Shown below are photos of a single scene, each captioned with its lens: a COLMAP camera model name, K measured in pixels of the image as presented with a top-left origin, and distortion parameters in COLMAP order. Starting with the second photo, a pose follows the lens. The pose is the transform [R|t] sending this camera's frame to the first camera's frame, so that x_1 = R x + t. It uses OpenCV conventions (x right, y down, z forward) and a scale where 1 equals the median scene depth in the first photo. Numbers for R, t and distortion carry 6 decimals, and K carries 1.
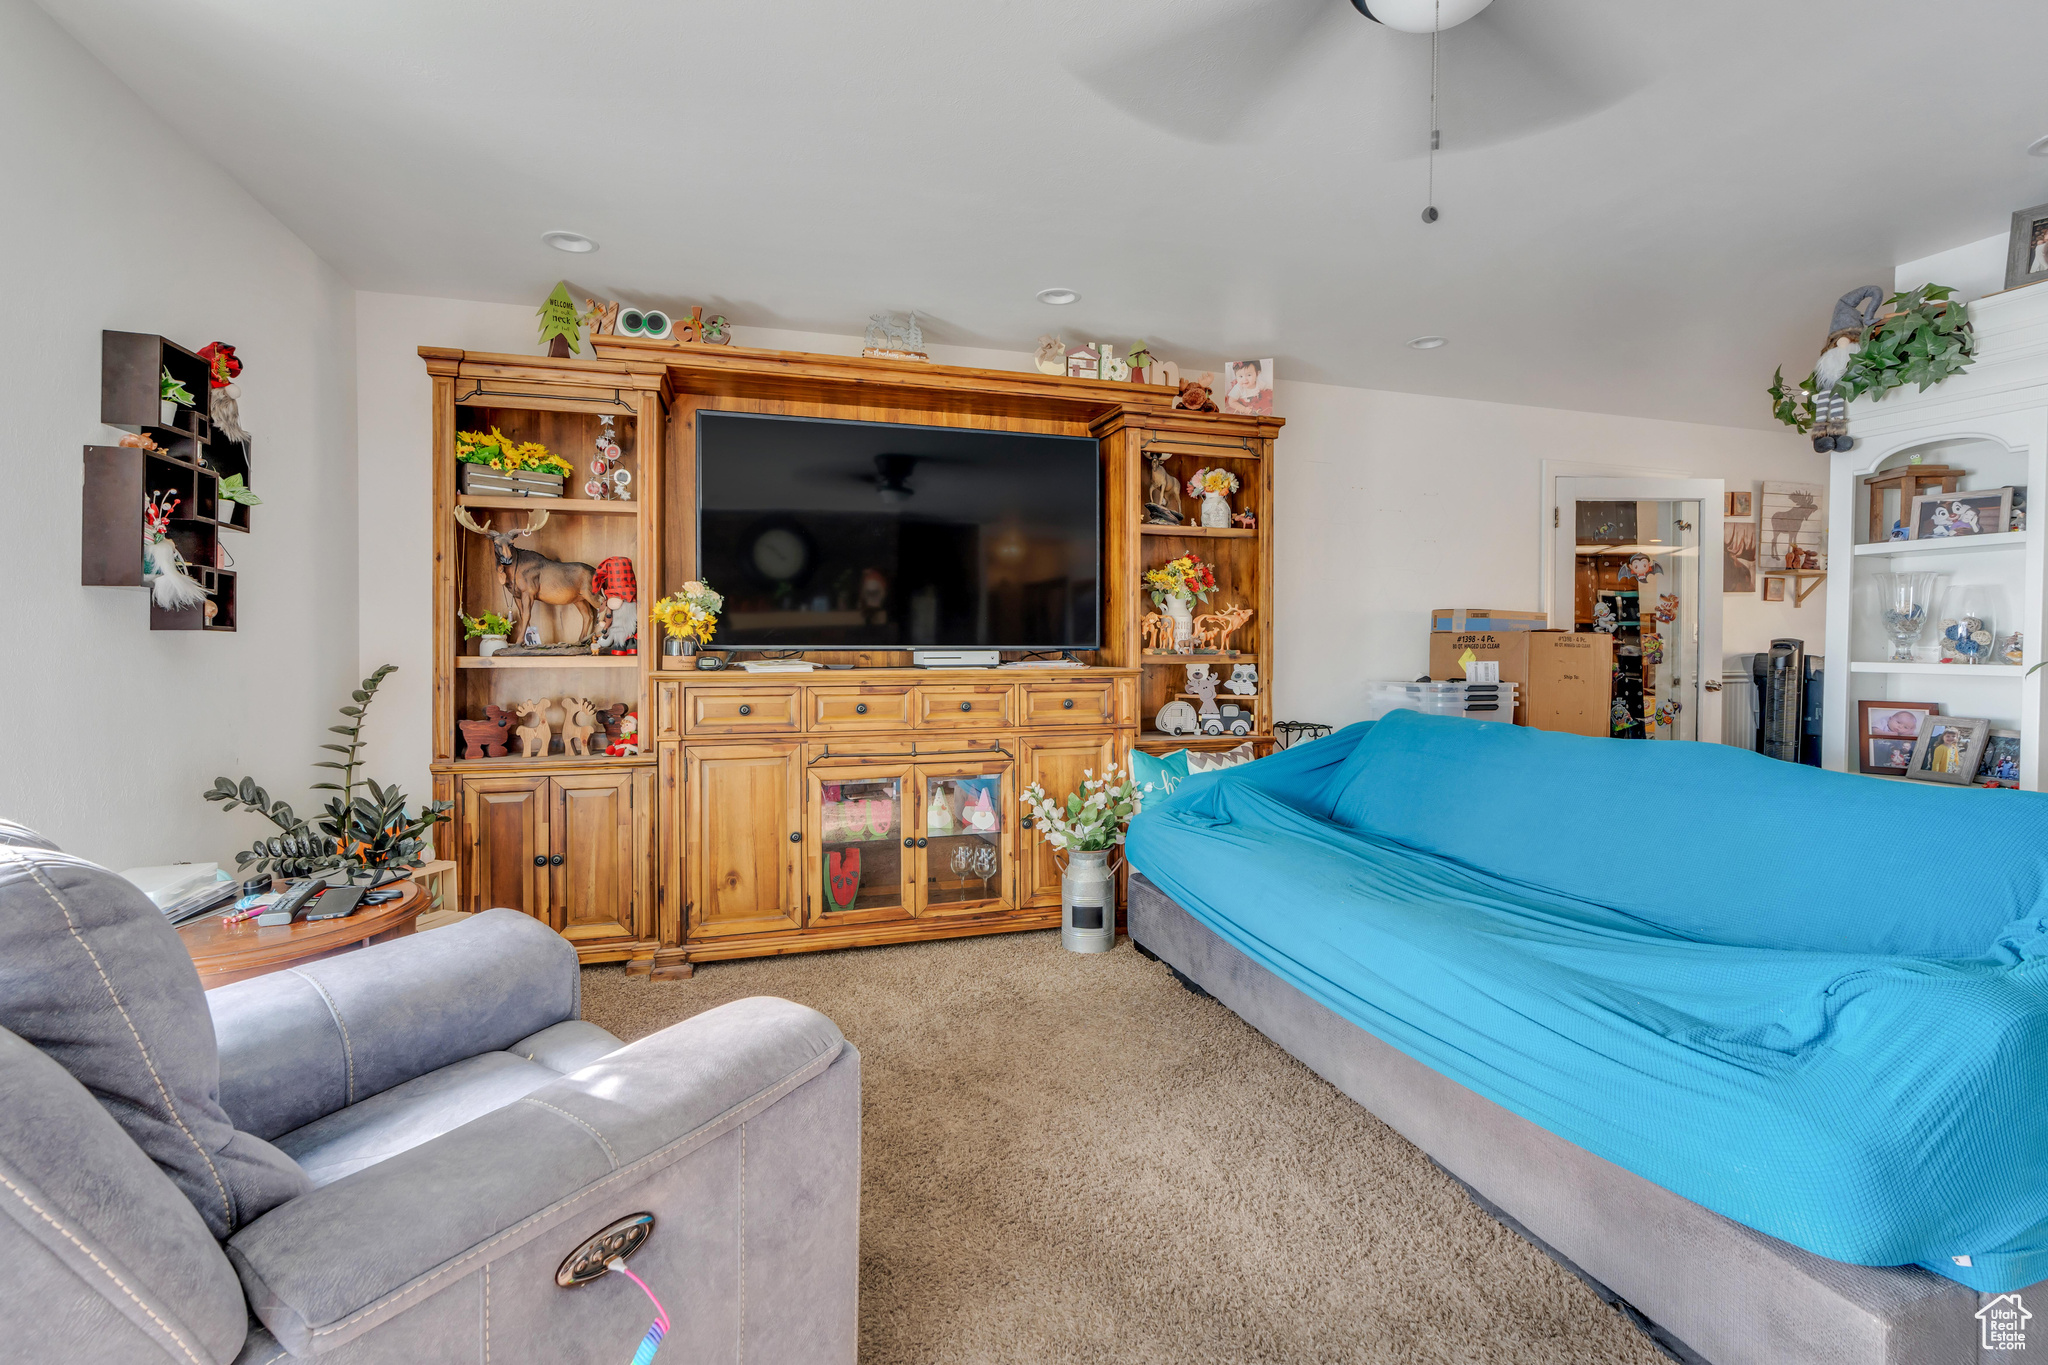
lens RADIAL K [[941.7, 0, 1037.4], [0, 941.7, 647.4], [0, 0, 1]] dist [-0.008350, 0.000497]
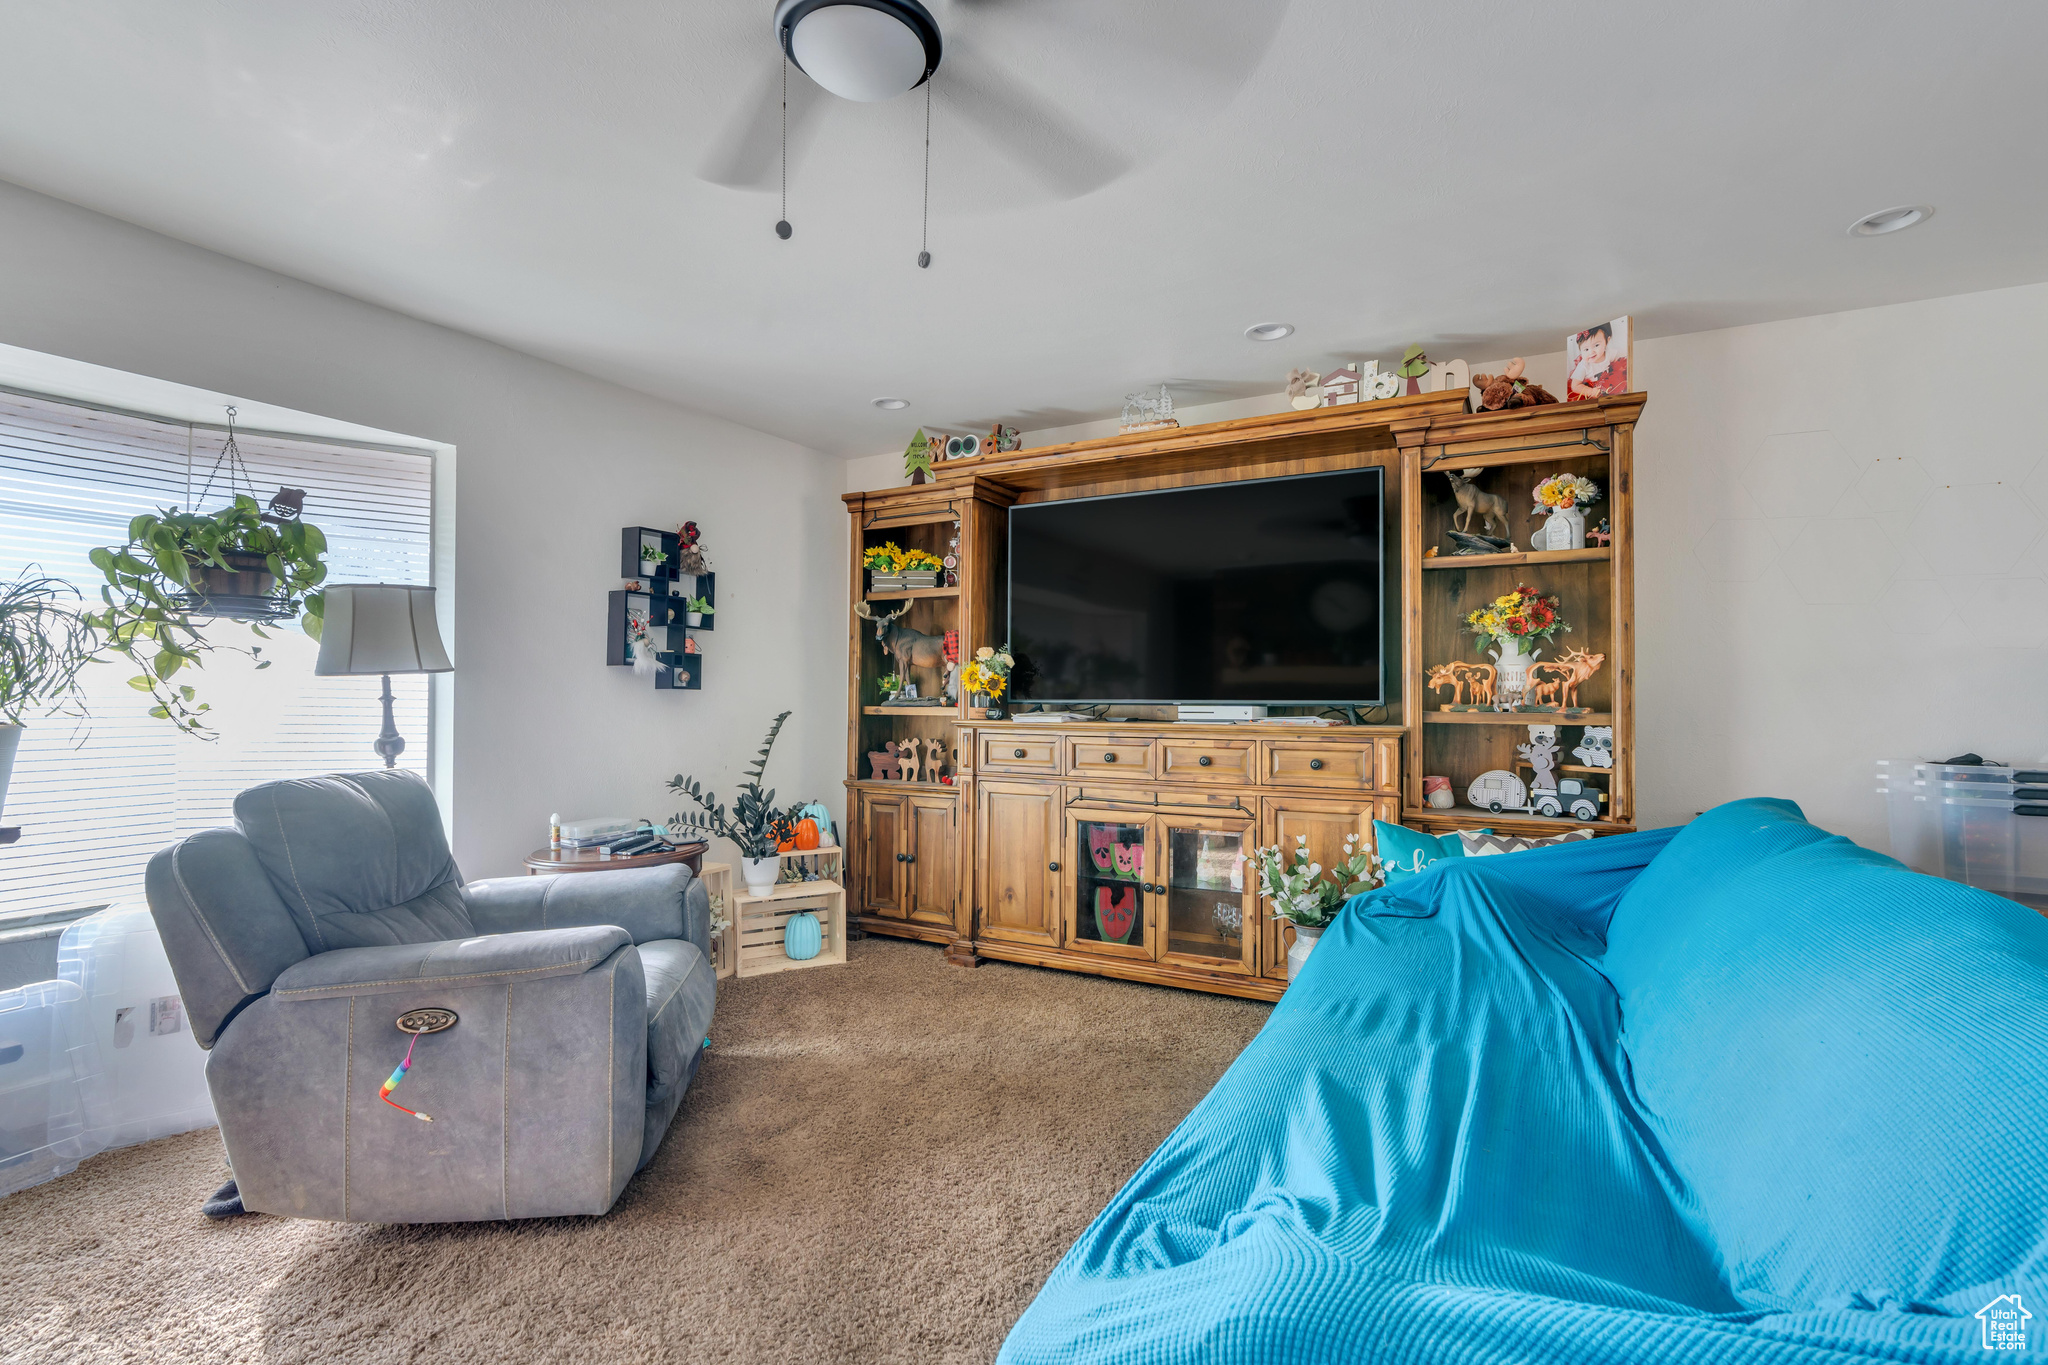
lens RADIAL K [[941.7, 0, 1025.1], [0, 941.7, 683.1], [0, 0, 1]] dist [-0.008350, 0.000497]
pose [[0.689540, -0.009271, -0.724188, 0.529928], [-0.005136, 0.999830, -0.017690, -0.001355], [0.724229, 0.015917, 0.689375, 0.173357]]
